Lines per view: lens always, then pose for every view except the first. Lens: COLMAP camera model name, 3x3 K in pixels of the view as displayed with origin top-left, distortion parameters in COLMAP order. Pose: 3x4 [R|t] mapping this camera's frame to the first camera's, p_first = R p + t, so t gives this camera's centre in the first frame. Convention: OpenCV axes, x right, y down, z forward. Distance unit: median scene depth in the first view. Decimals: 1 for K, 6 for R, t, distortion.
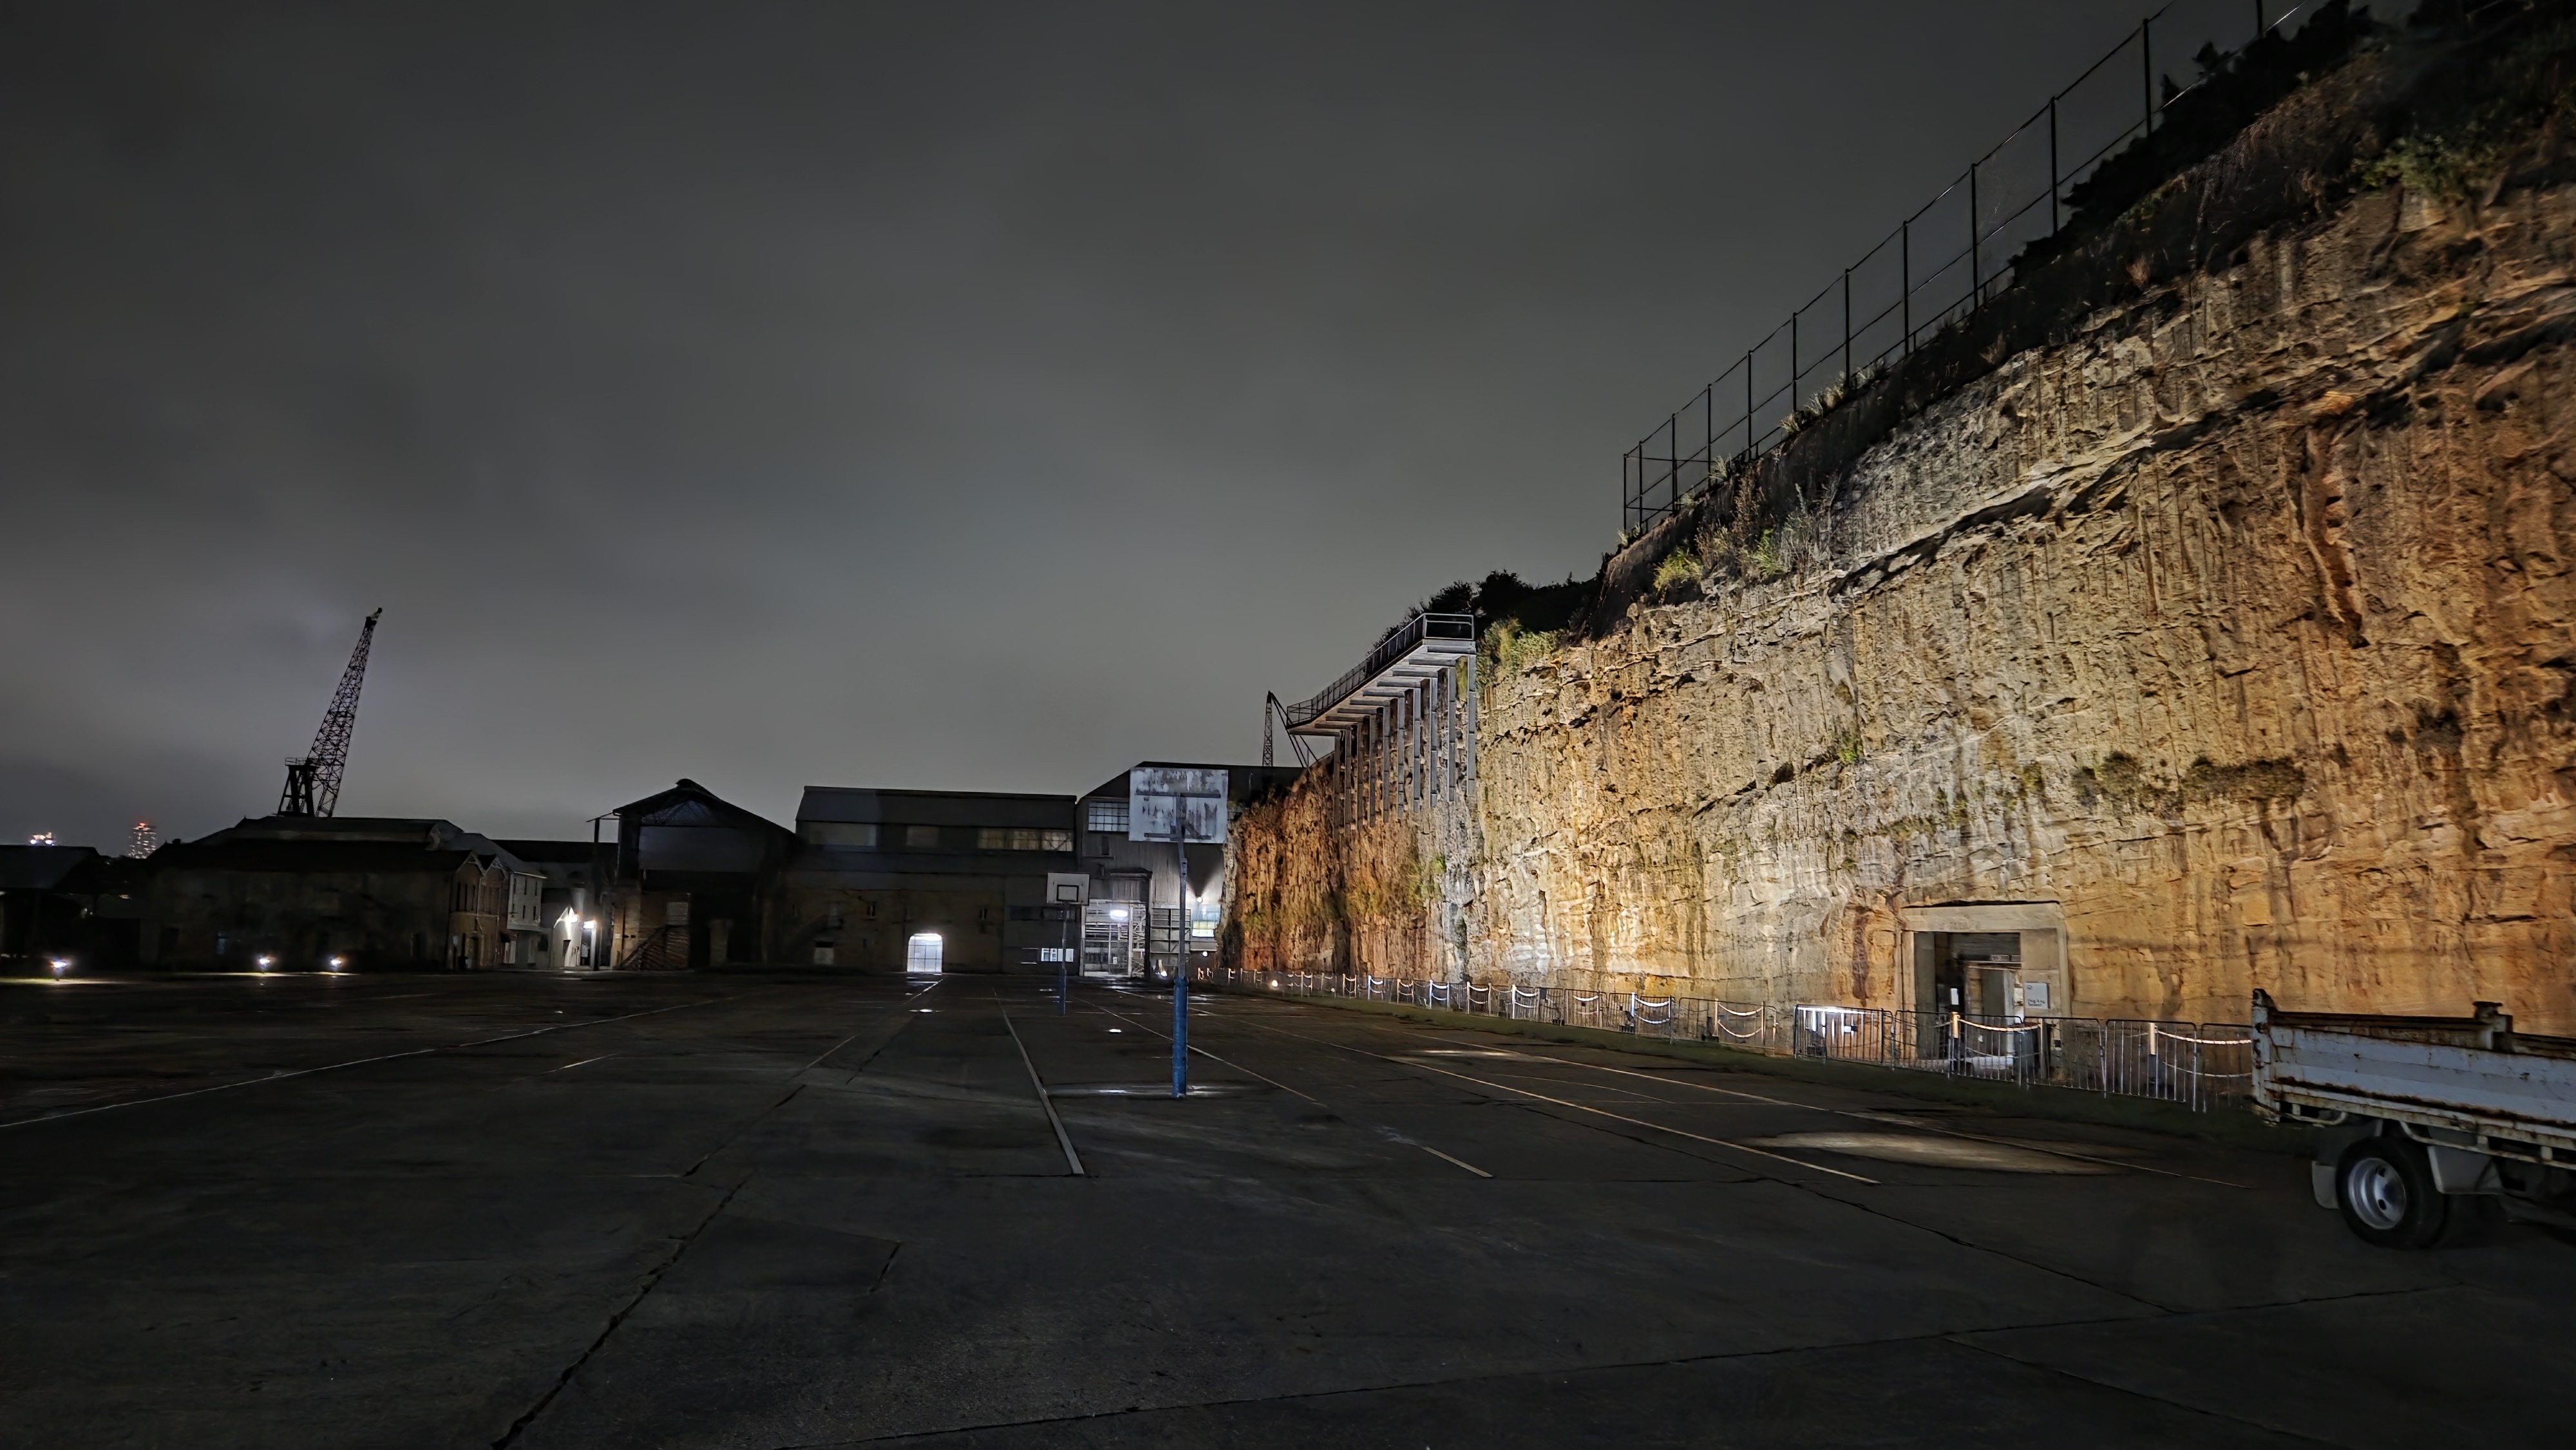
lens RADIAL K [[1727.3, 0, 1288.0], [0, 1727.3, 725.0], [0, 0, 1]] dist [-0.053451, -0.001138]
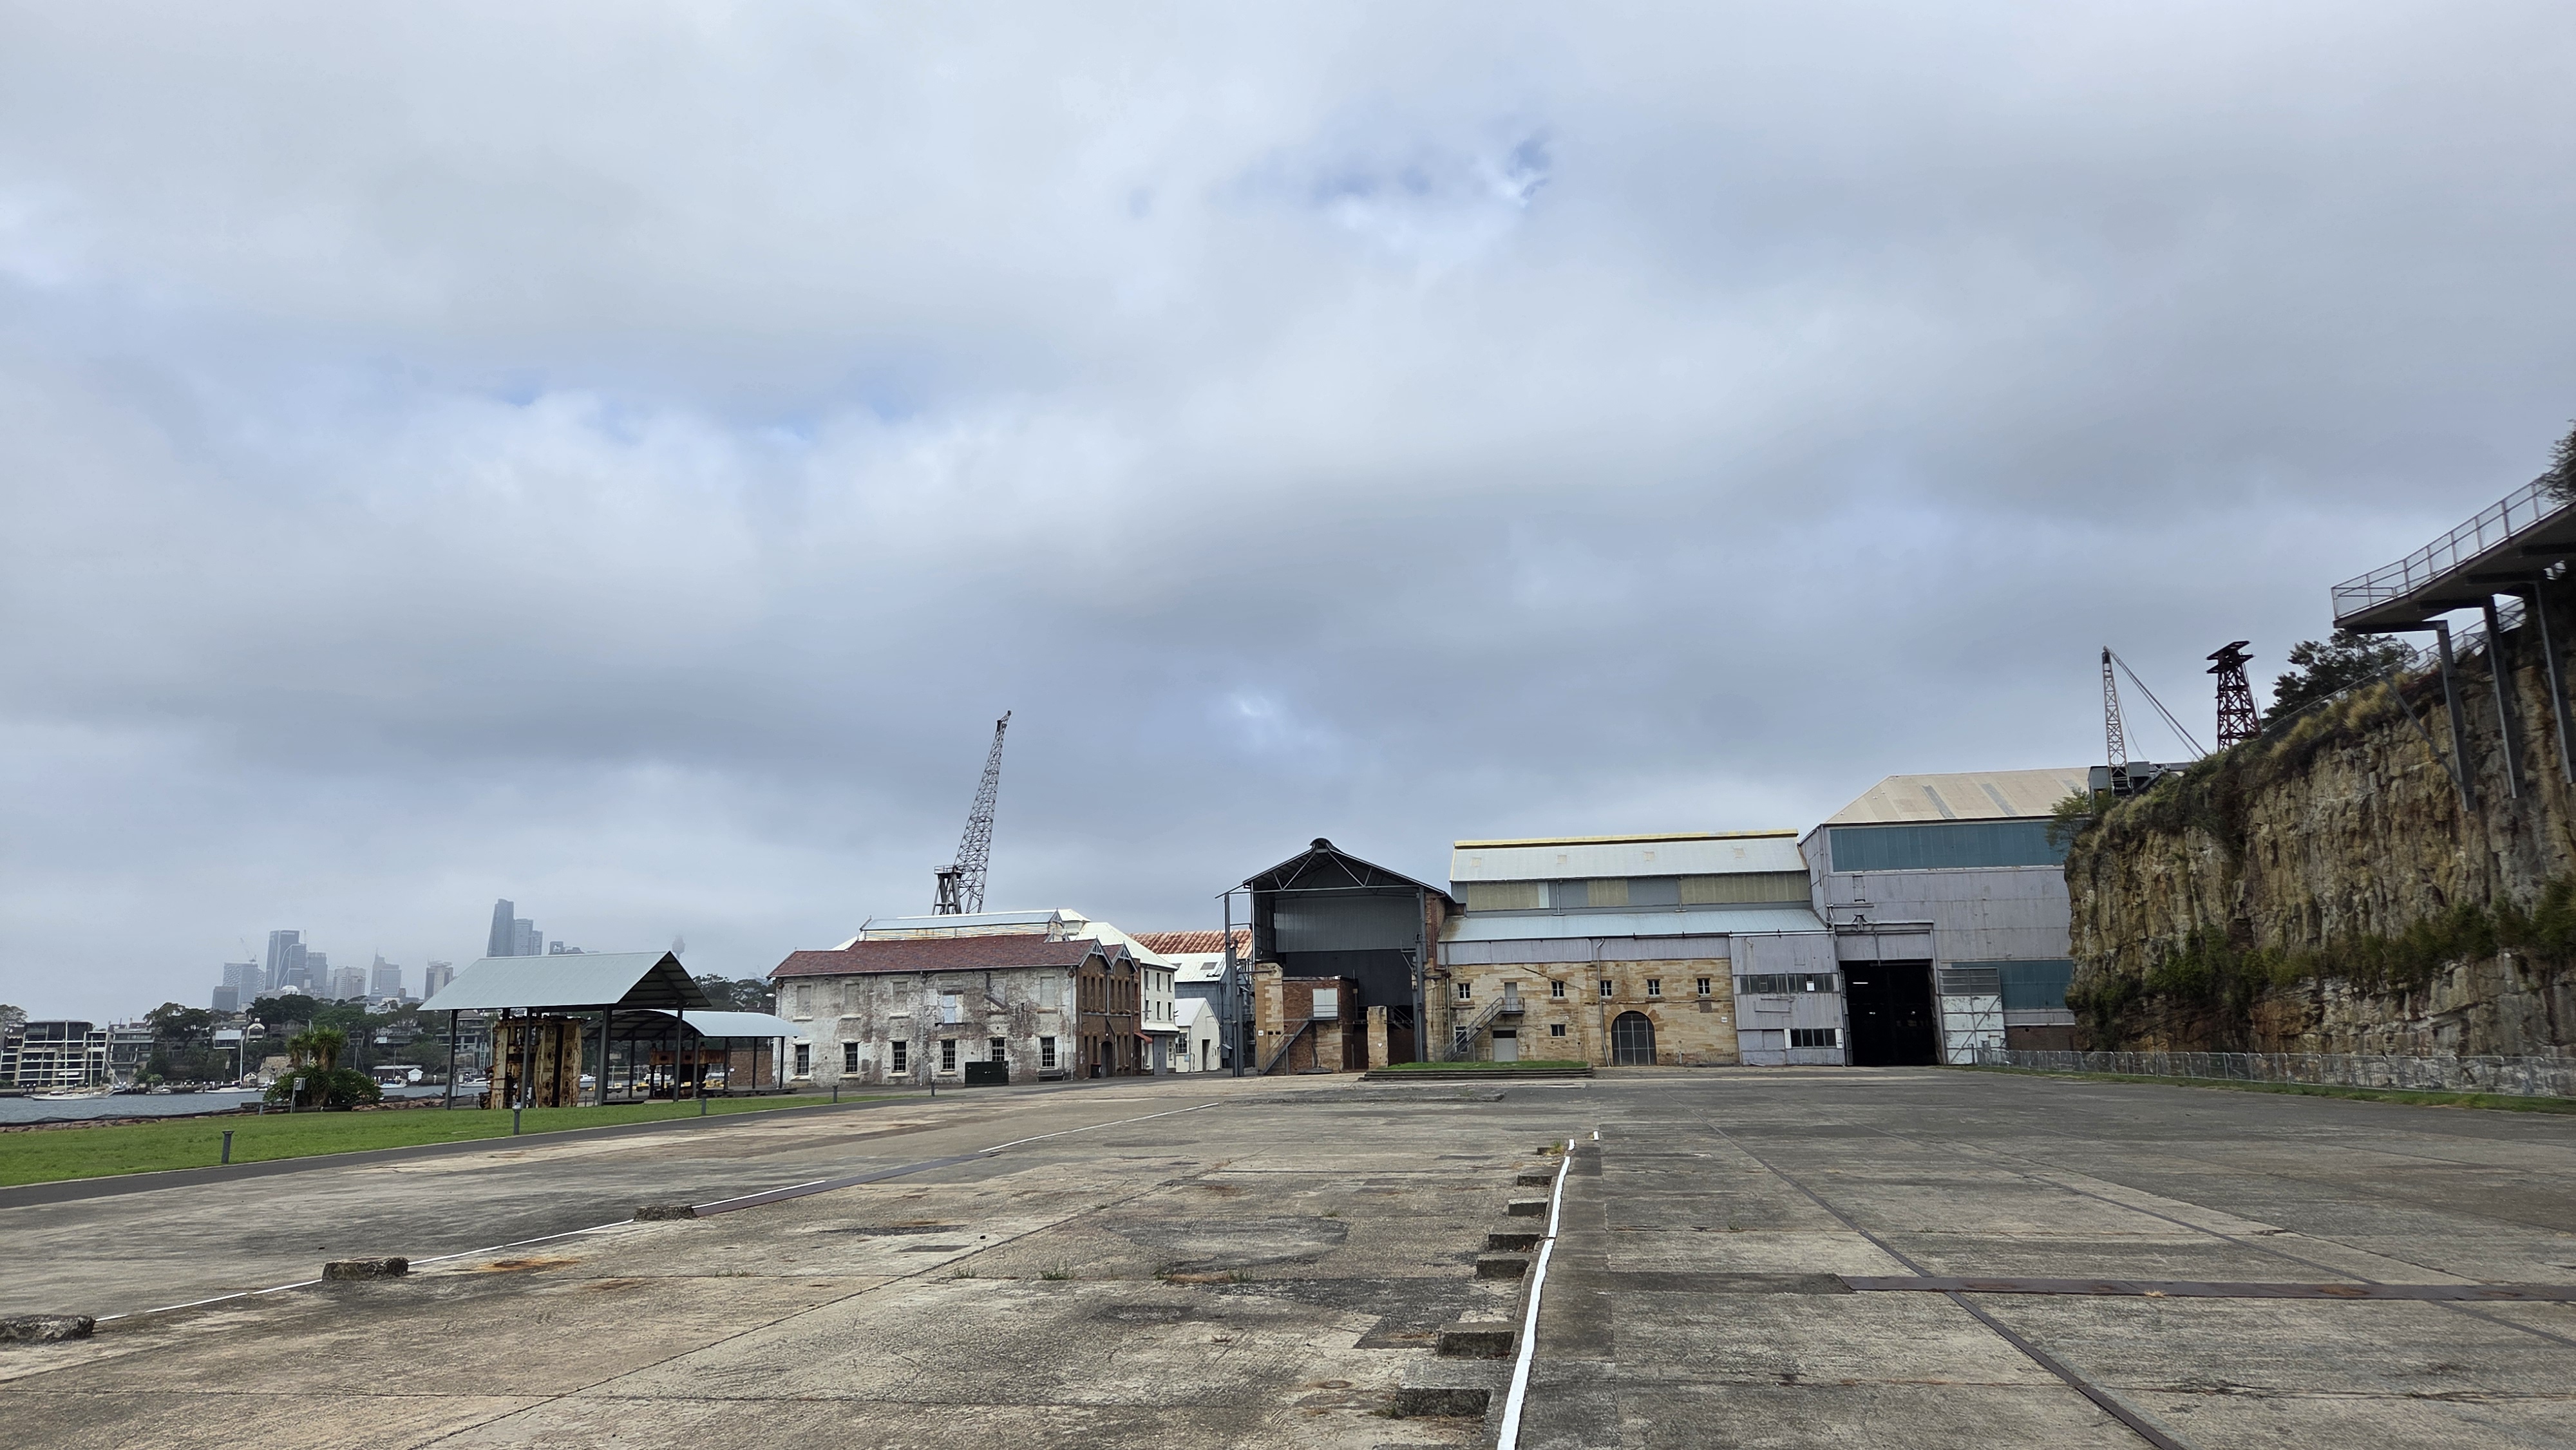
lens RADIAL K [[1727.3, 0, 1288.0], [0, 1727.3, 725.0], [0, 0, 1]] dist [-0.053451, -0.001138]
pose [[0.936565, -0.092703, -0.338011, -0.081261], [0.077359, 0.995279, -0.058619, 0.024648], [0.341849, 0.028752, 0.939315, 0.218208]]
